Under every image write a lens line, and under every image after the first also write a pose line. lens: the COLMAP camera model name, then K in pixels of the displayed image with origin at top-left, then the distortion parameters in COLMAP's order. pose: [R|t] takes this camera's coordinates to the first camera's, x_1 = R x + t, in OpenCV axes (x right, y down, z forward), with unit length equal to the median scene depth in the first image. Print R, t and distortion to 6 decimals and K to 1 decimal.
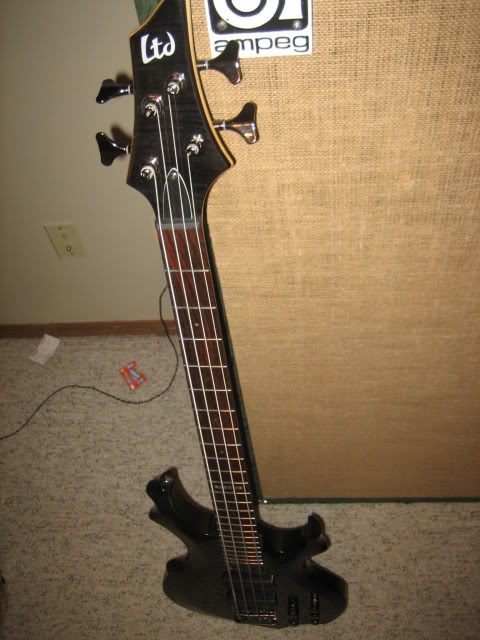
lens RADIAL K [[654.0, 0, 240.0], [0, 654.0, 320.0], [0, 0, 1]] dist [-0.123594, 0.144038]
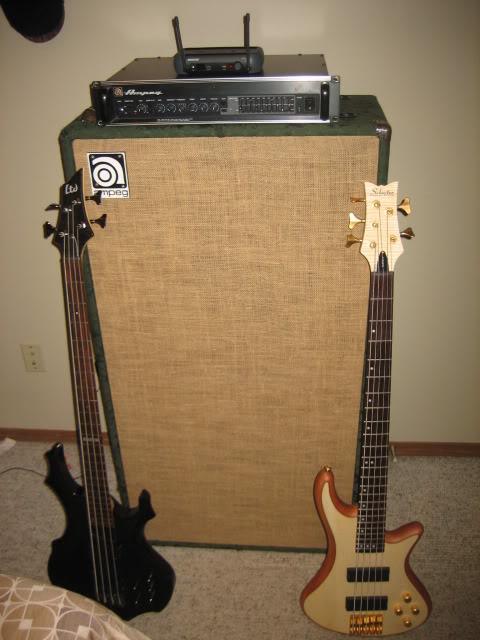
lens RADIAL K [[654.0, 0, 240.0], [0, 654.0, 320.0], [0, 0, 1]] dist [-0.123594, 0.144038]
pose [[0.996598, 0.082138, -0.006777, 0.328171], [-0.077291, 0.902900, -0.422845, 0.598318], [-0.028612, 0.421930, 0.906177, -0.647528]]
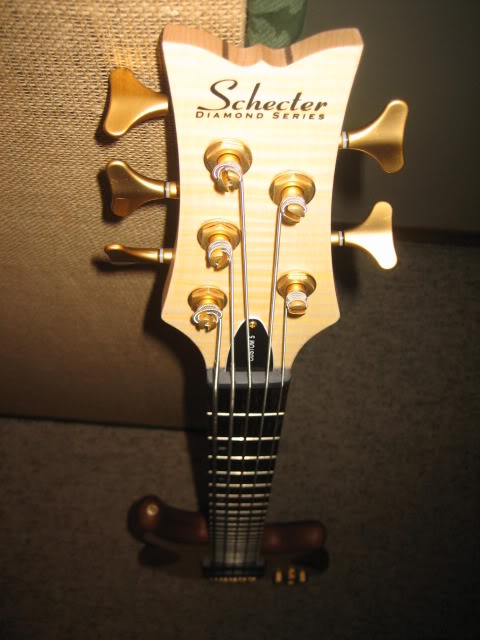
lens RADIAL K [[654.0, 0, 240.0], [0, 654.0, 320.0], [0, 0, 1]] dist [-0.123594, 0.144038]
pose [[0.991981, 0.060614, 0.110905, 0.559856], [-0.090434, 0.953410, 0.287804, -0.208406], [-0.088293, -0.295526, 0.951246, 0.193354]]
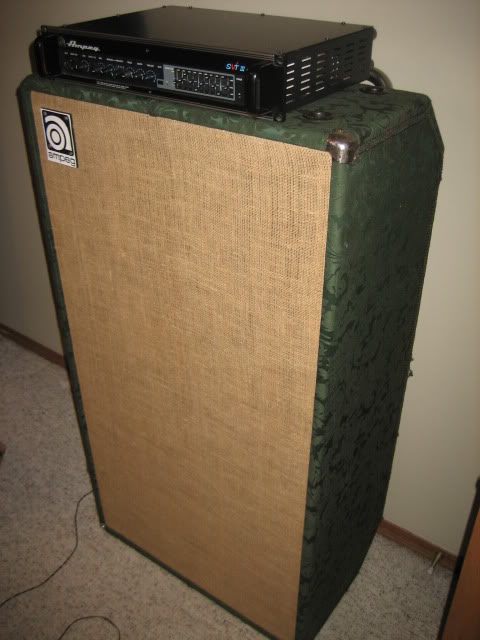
lens RADIAL K [[654.0, 0, 240.0], [0, 654.0, 320.0], [0, 0, 1]] dist [-0.123594, 0.144038]
pose [[0.828221, 0.383135, -0.408970, 0.909127], [-0.502308, 0.831106, -0.238639, 0.152374], [0.248467, 0.403075, 0.880792, -0.347173]]
